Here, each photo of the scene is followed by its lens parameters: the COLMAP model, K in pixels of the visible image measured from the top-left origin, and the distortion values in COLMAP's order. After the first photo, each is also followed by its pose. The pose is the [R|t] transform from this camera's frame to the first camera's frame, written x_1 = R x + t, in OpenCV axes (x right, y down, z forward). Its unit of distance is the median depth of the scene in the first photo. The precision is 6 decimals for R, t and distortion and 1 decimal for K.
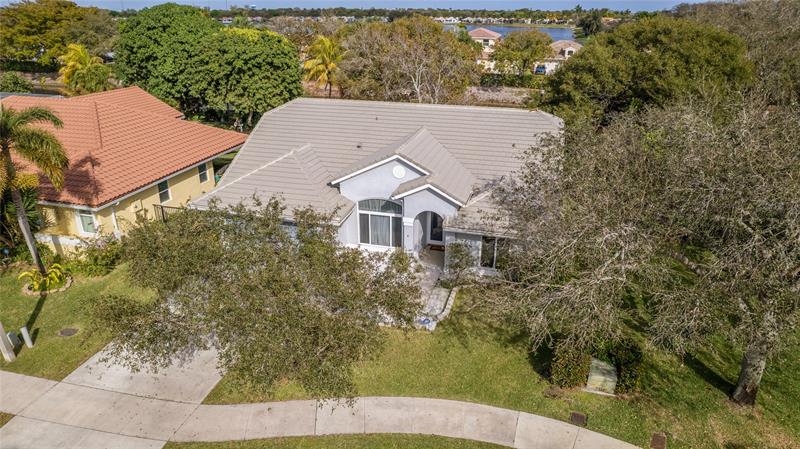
lens RADIAL K [[512.6, 0, 412.0], [0, 512.6, 223.0], [0, 0, 1]] dist [-0.072196, 0.065828]
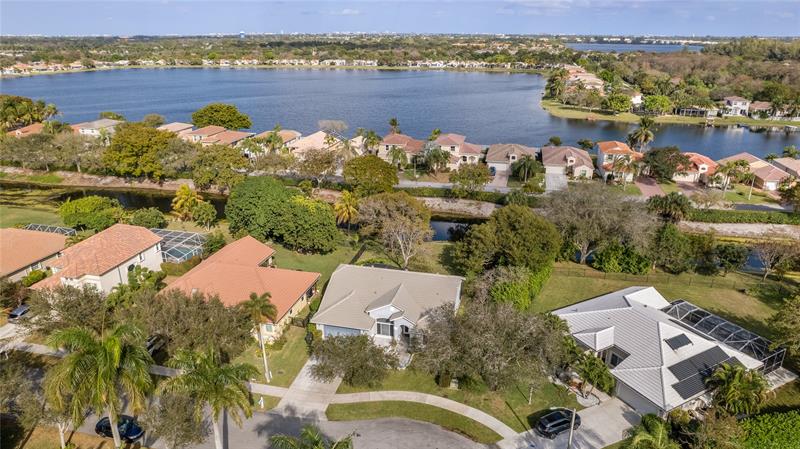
lens RADIAL K [[512.6, 0, 412.0], [0, 512.6, 223.0], [0, 0, 1]] dist [-0.072196, 0.065828]
pose [[0.999748, -0.008532, 0.020774, 0.023489], [0.009561, 0.998706, -0.049958, -0.380549], [-0.020321, 0.050144, 0.998535, -1.545807]]
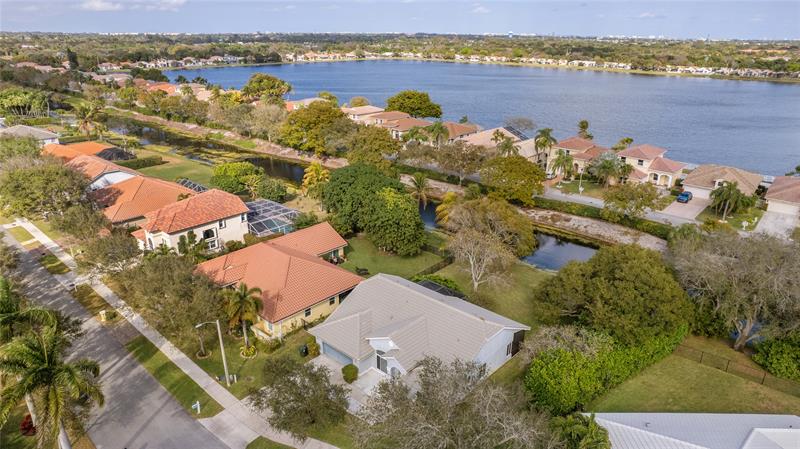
lens RADIAL K [[512.6, 0, 412.0], [0, 512.6, 223.0], [0, 0, 1]] dist [-0.072196, 0.065828]
pose [[0.896156, 0.164239, -0.412227, 0.757218], [-0.185026, 0.982675, -0.010719, -0.528541], [0.403324, 0.085879, 0.911018, -0.823869]]
